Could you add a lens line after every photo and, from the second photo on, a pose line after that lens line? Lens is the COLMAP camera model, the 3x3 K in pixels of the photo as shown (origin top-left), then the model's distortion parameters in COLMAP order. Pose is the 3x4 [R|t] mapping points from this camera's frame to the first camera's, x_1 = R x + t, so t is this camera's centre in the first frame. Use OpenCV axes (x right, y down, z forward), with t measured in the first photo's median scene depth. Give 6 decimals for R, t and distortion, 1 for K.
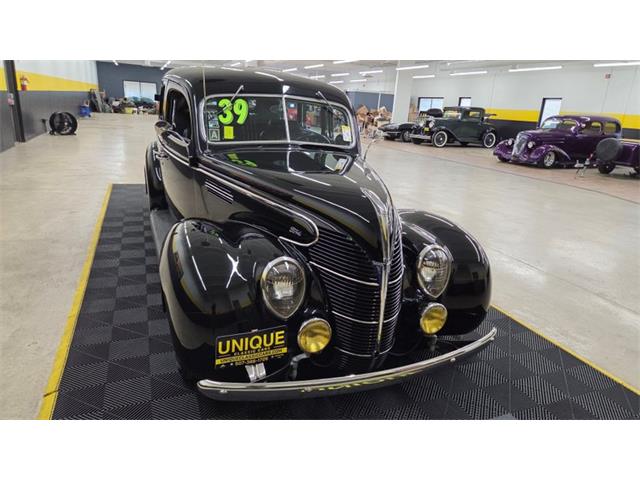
lens RADIAL K [[431.6, 0, 320.0], [0, 431.6, 240.0], [0, 0, 1]] dist [0.007426, -0.004229]
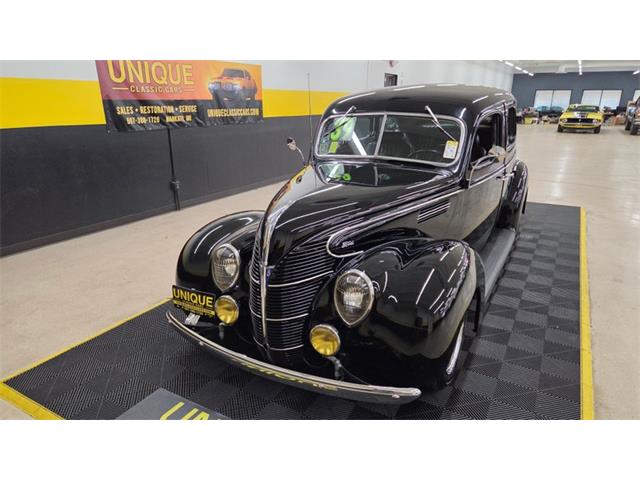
lens RADIAL K [[431.6, 0, 320.0], [0, 431.6, 240.0], [0, 0, 1]] dist [0.007426, -0.004229]
pose [[0.621550, 0.184098, -0.761435, 0.694728], [-0.199686, 0.977119, 0.073245, -0.079190], [0.757497, 0.106523, 0.644090, 0.242039]]
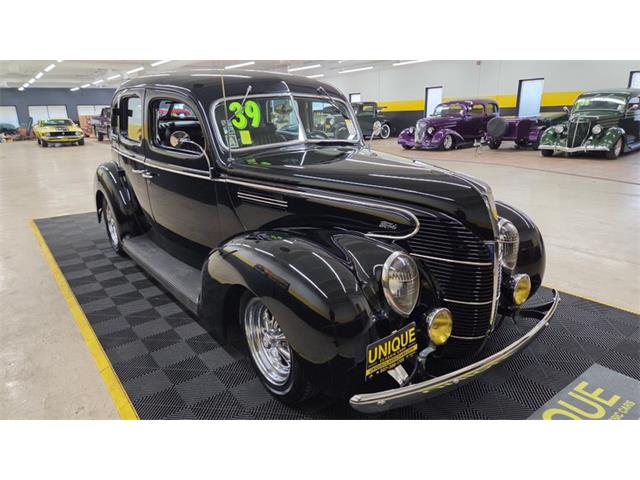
lens RADIAL K [[431.6, 0, 320.0], [0, 431.6, 240.0], [0, 0, 1]] dist [0.007426, -0.004229]
pose [[0.961114, -0.157175, 0.227060, -0.300631], [0.159311, 0.987187, 0.009006, -0.014569], [-0.225567, 0.027517, 0.973839, 0.067379]]
